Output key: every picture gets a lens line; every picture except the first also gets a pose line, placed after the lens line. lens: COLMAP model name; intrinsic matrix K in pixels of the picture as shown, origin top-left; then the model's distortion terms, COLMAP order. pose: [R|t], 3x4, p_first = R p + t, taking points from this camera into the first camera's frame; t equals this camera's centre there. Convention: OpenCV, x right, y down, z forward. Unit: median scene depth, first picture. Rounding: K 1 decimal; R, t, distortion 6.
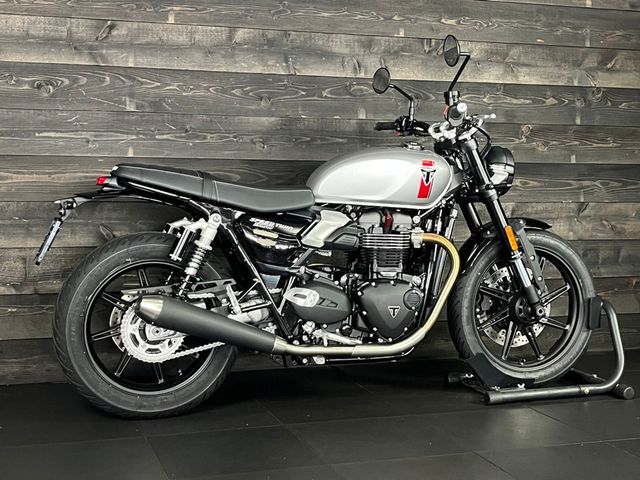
lens RADIAL K [[954.0, 0, 320.0], [0, 954.0, 240.0], [0, 0, 1]] dist [0.043668, -0.074118]
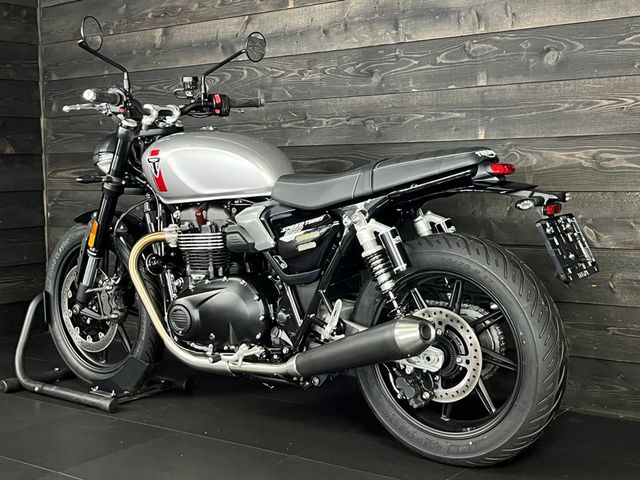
lens RADIAL K [[916.2, 0, 322.2], [0, 916.2, 226.5], [0, 0, 1]] dist [0.108188, -0.479655]
pose [[0.571497, 0.036930, -0.819773, 0.726635], [-0.024804, 0.999308, 0.027726, -0.035222], [0.820229, 0.004489, 0.572017, 0.559932]]
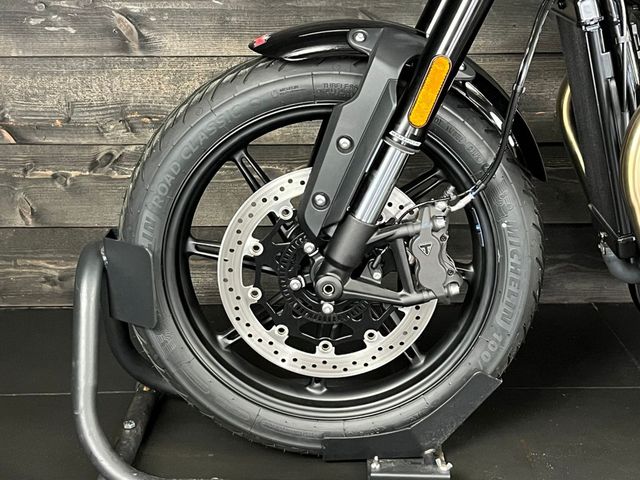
lens RADIAL K [[1083.1, 0, 320.0], [0, 1083.1, 240.0], [0, 0, 1]] dist [0.073061, 0.080141]
pose [[0.944816, 0.082450, -0.317056, -0.066518], [-0.005495, 0.971663, 0.236305, -0.038162], [0.327555, -0.221522, 0.918496, 0.499596]]
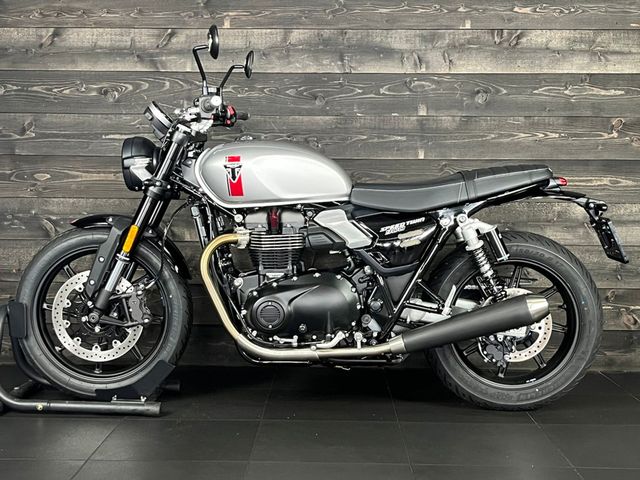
lens RADIAL K [[916.2, 0, 322.2], [0, 916.2, 226.5], [0, 0, 1]] dist [0.108188, -0.479655]
pose [[0.941574, 0.017163, -0.336369, 0.322683], [-0.021621, 0.999721, -0.009513, -0.003716], [0.336112, 0.016230, 0.941682, 0.107130]]
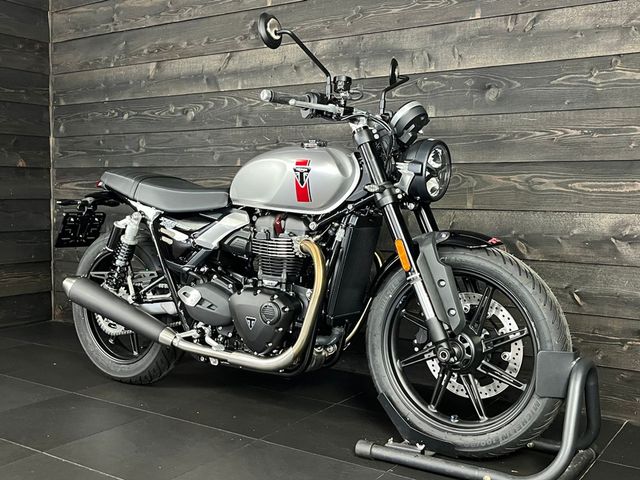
lens RADIAL K [[731.8, 0, 309.6], [0, 731.8, 238.7], [0, 0, 1]] dist [0.019886, -0.028151]
pose [[0.598302, 0.051093, -0.799640, 0.658998], [-0.053959, 0.998269, 0.023411, -0.026030], [0.799452, 0.029141, 0.600023, 0.600155]]
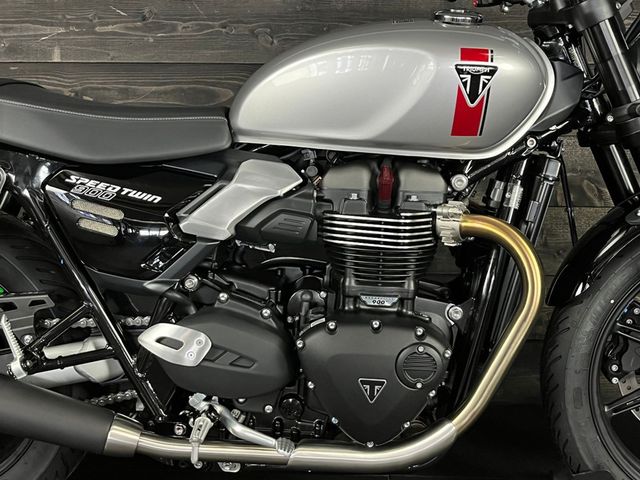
lens RADIAL K [[785.9, 0, 317.0], [0, 785.9, 251.2], [0, 0, 1]] dist [0.011101, 0.004972]
pose [[0.934587, 0.062263, -0.350244, 0.174979], [-0.018855, 0.991850, 0.126008, -0.035654], [0.355235, -0.111162, 0.928144, 0.635687]]
